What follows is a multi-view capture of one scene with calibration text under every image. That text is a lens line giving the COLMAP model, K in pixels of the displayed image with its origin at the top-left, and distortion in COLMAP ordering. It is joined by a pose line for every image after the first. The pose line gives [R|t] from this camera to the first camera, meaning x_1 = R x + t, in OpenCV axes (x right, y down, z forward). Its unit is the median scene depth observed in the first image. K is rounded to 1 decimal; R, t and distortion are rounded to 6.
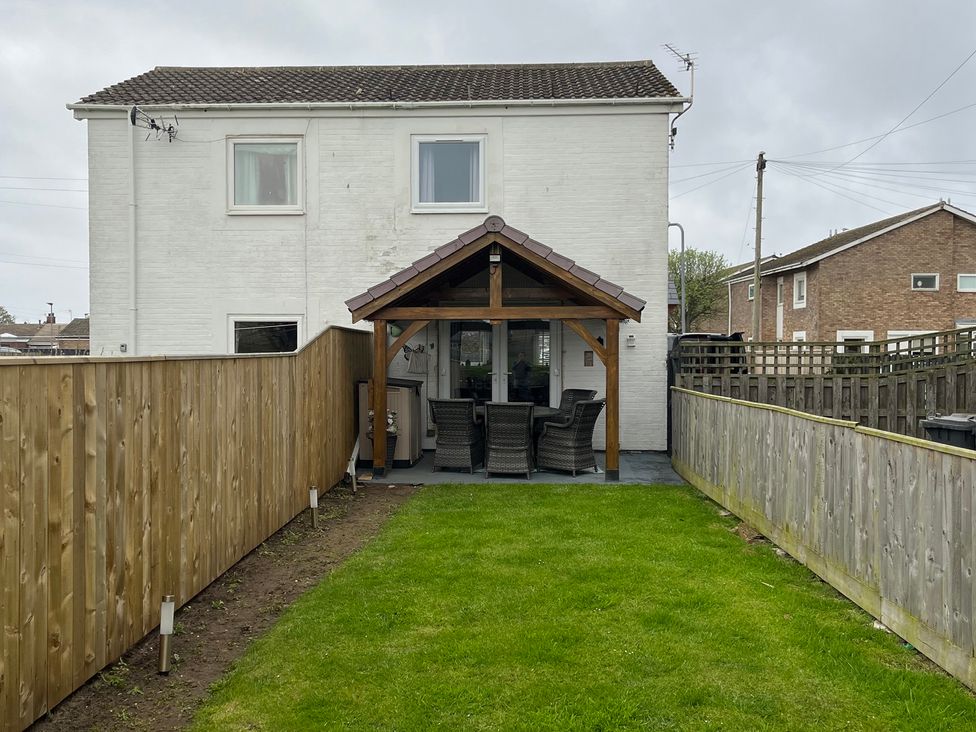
lens RADIAL K [[517.1, 0, 494.9], [0, 517.1, 350.2], [0, 0, 1]] dist [0.000980, -0.000247]
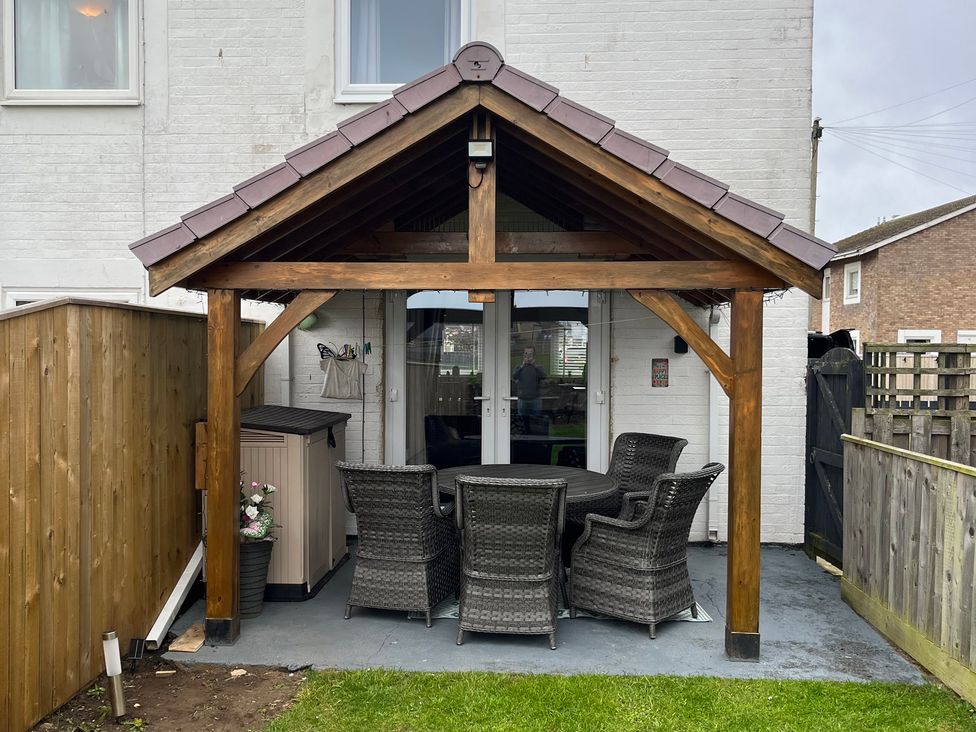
lens RADIAL K [[517.1, 0, 494.9], [0, 517.1, 350.2], [0, 0, 1]] dist [0.000980, -0.000247]
pose [[0.999849, 0.006879, -0.015974, 0.018778], [-0.006828, 0.999971, 0.003257, -0.008924], [0.015996, -0.003148, 0.999867, 0.511234]]
